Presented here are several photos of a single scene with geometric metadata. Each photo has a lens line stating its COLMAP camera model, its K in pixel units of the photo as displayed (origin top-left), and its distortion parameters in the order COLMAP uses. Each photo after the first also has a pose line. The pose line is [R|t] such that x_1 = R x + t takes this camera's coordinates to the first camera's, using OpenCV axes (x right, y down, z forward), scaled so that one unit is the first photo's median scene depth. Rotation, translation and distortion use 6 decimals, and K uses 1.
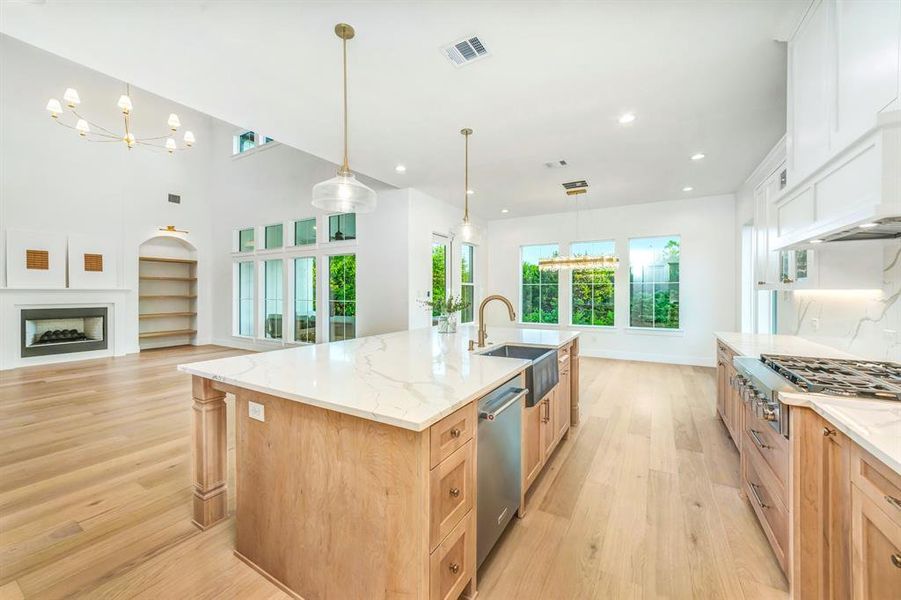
lens RADIAL K [[352.9, 0, 437.6], [0, 352.9, 292.2], [0, 0, 1]] dist [-0.000627, -0.000037]
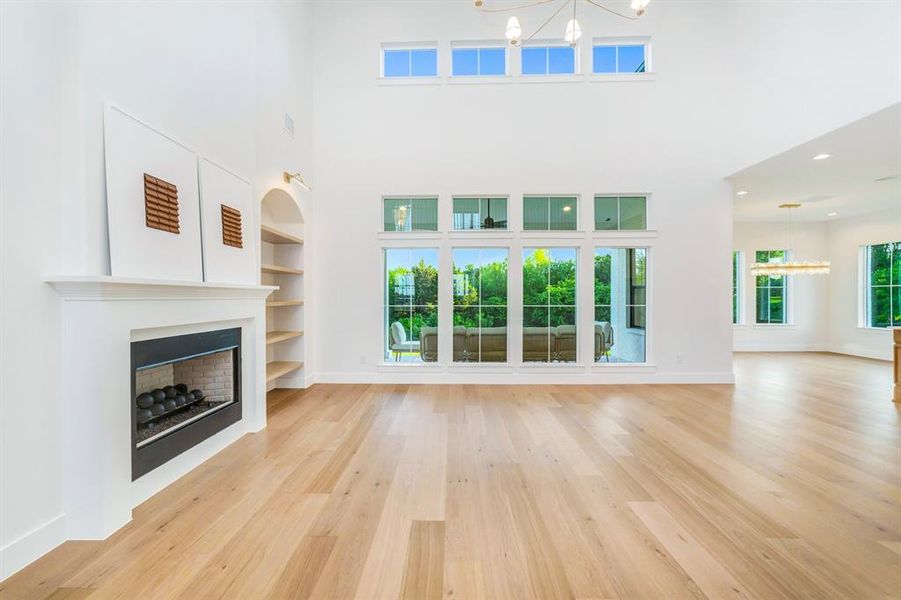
lens RADIAL K [[352.9, 0, 437.6], [0, 352.9, 292.2], [0, 0, 1]] dist [-0.000627, -0.000037]
pose [[0.867942, 0.004364, 0.496646, -0.942649], [0.004557, 0.999849, -0.016750, 0.005712], [-0.496645, 0.016801, 0.867791, 0.473297]]
